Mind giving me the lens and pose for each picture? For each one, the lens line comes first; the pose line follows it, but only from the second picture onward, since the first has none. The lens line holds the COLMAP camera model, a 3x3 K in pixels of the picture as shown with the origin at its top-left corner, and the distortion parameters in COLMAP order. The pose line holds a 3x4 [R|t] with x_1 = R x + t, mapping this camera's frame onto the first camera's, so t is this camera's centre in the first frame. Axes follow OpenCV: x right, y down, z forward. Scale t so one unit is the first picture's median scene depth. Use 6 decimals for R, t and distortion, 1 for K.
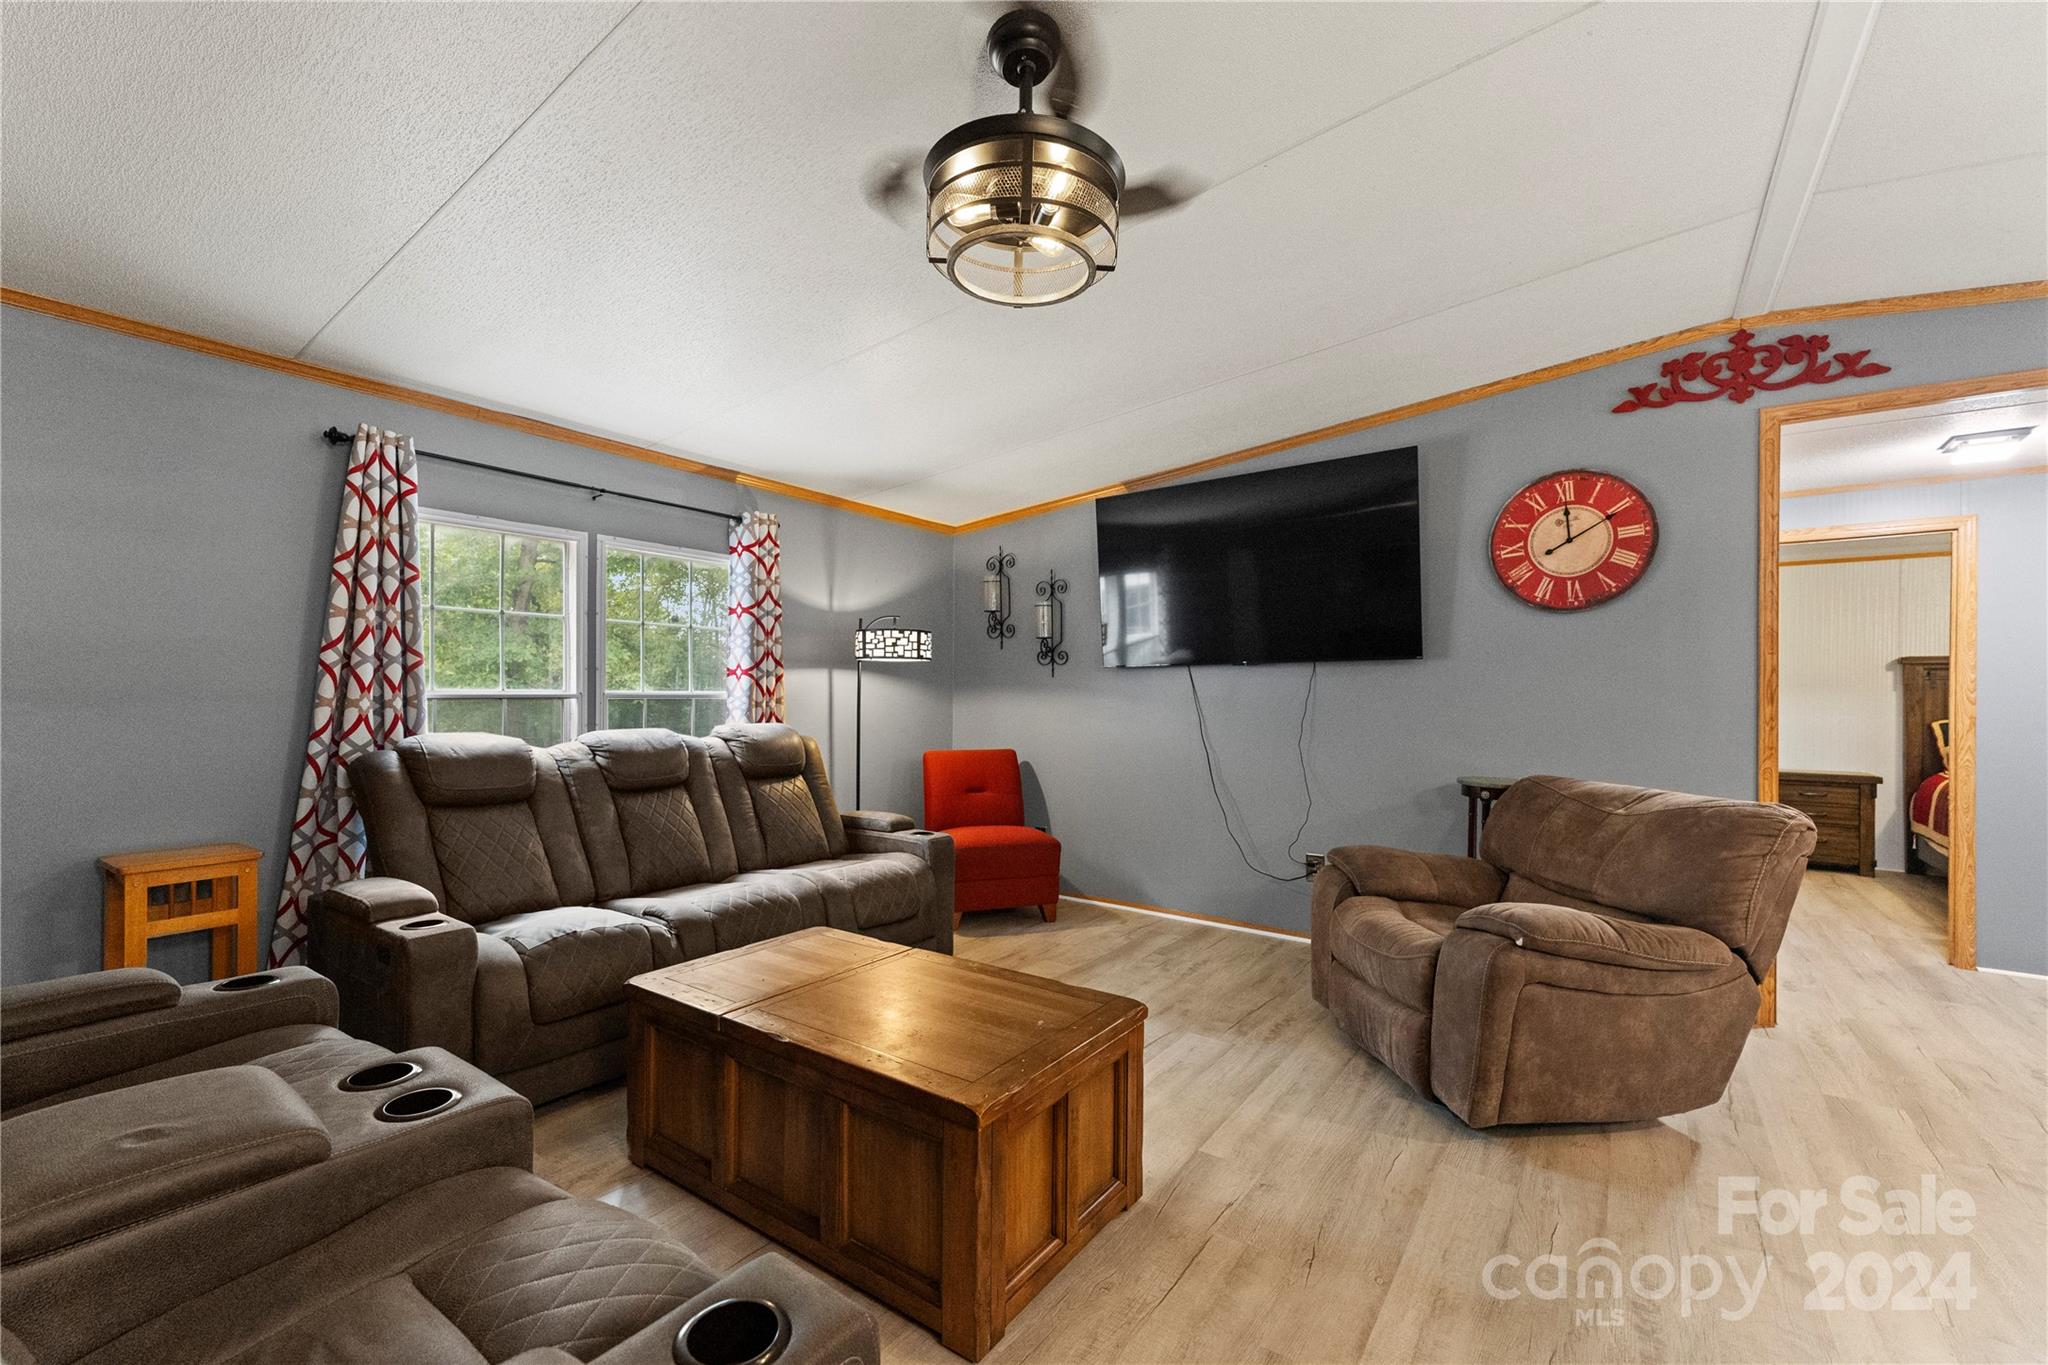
lens RADIAL K [[836.4, 0, 1021.6], [0, 836.4, 688.9], [0, 0, 1]] dist [-0.002783, 0.000391]
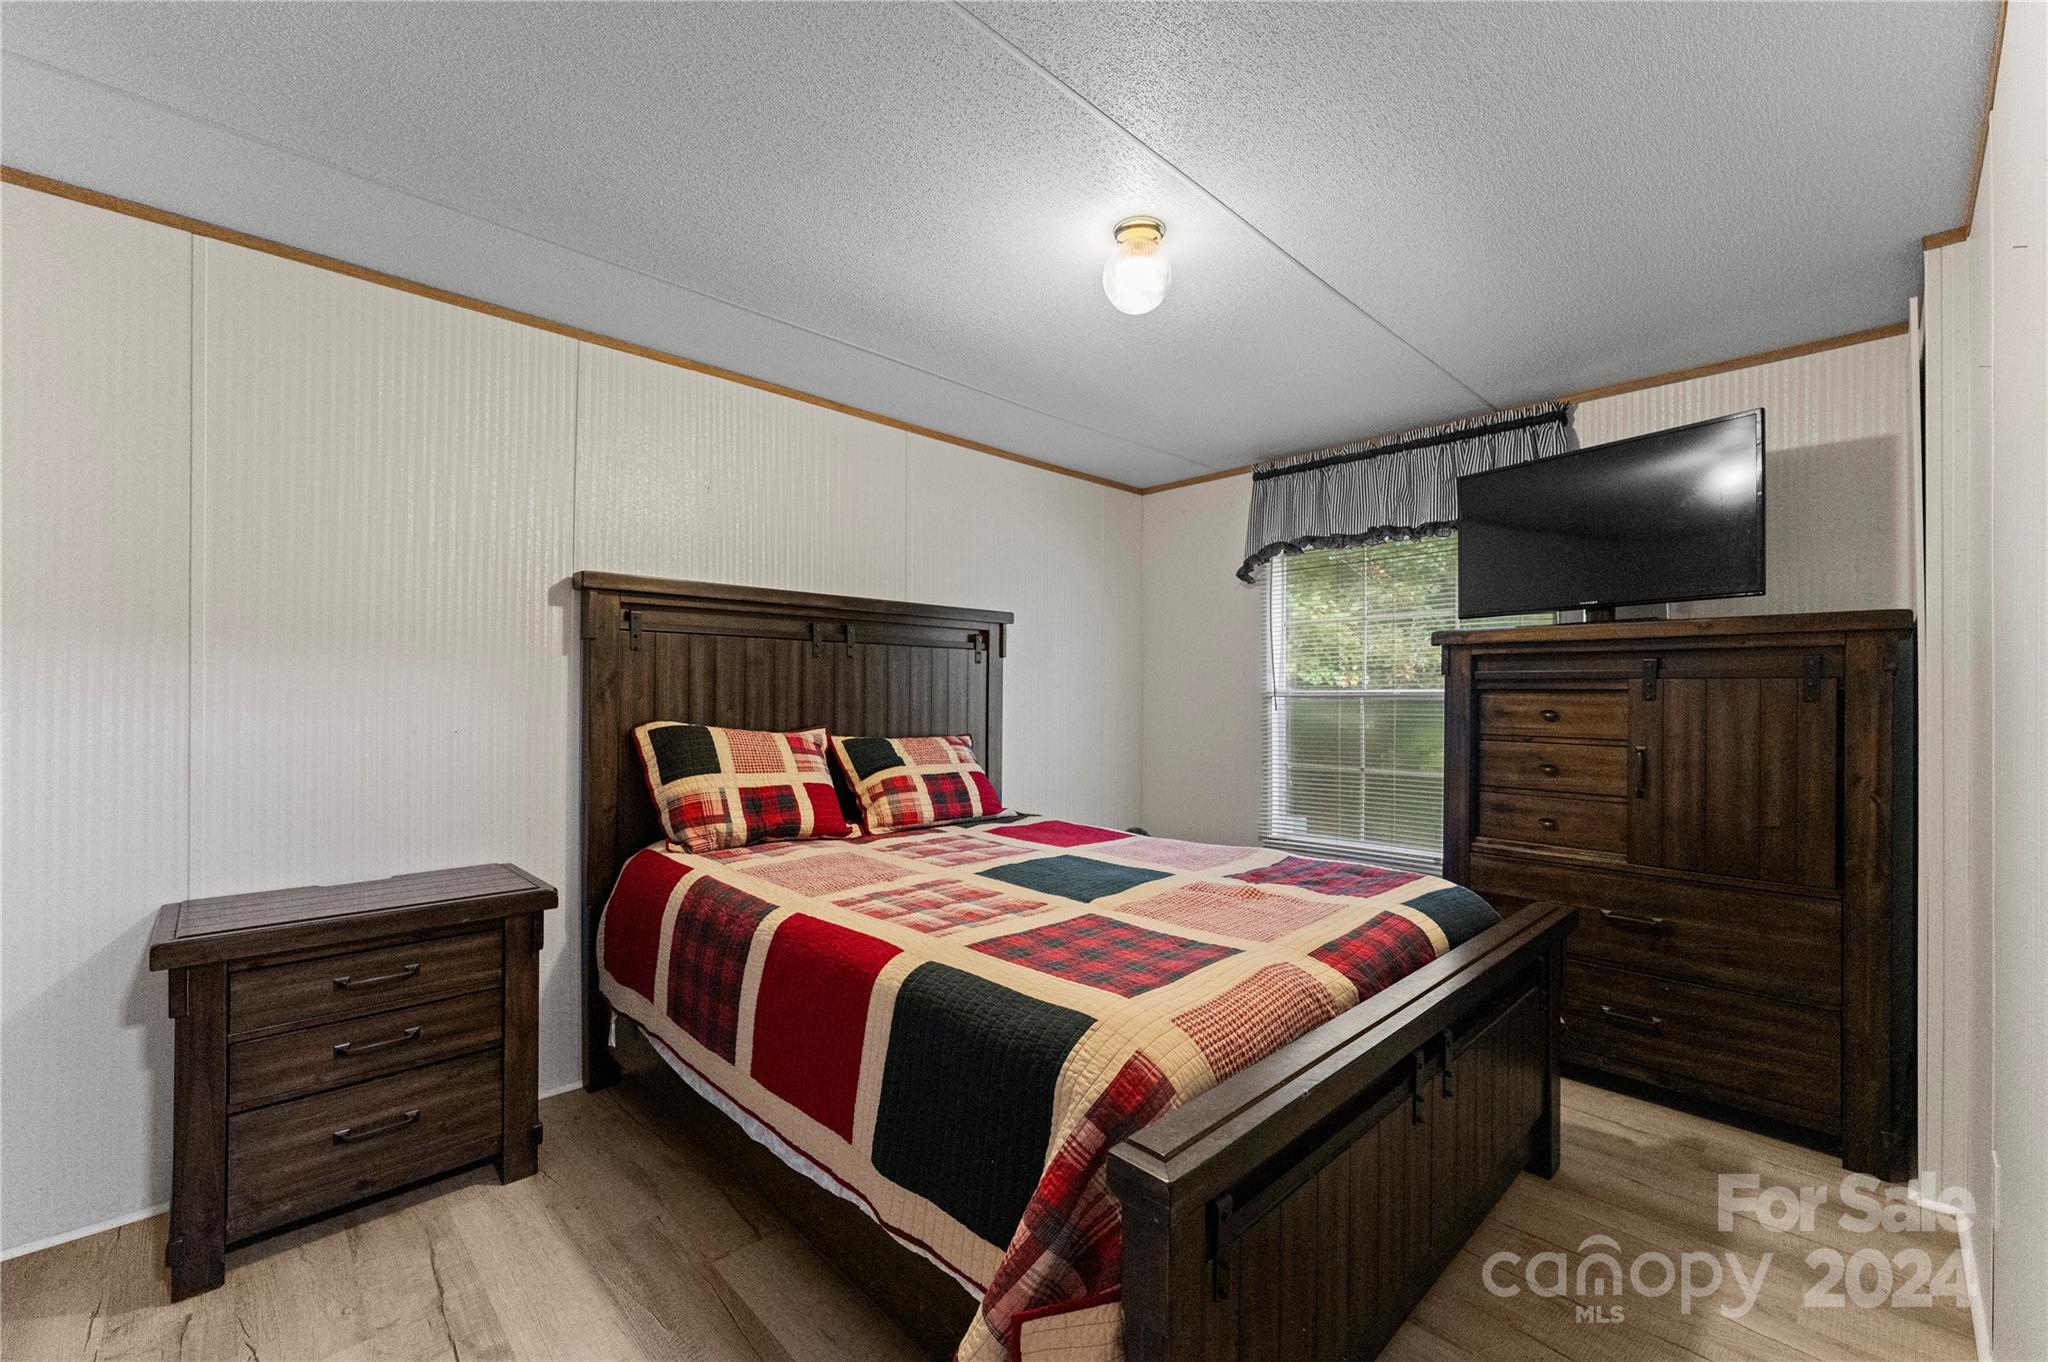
lens RADIAL K [[841.6, 0, 1038.7], [0, 841.6, 692.8], [0, 0, 1]] dist [0.002879, 0.000849]
pose [[0.169051, -0.002836, 0.985603, 0.697244], [-0.005175, 0.999980, 0.003765, 0.019302], [-0.985594, -0.005737, 0.169033, 0.721168]]
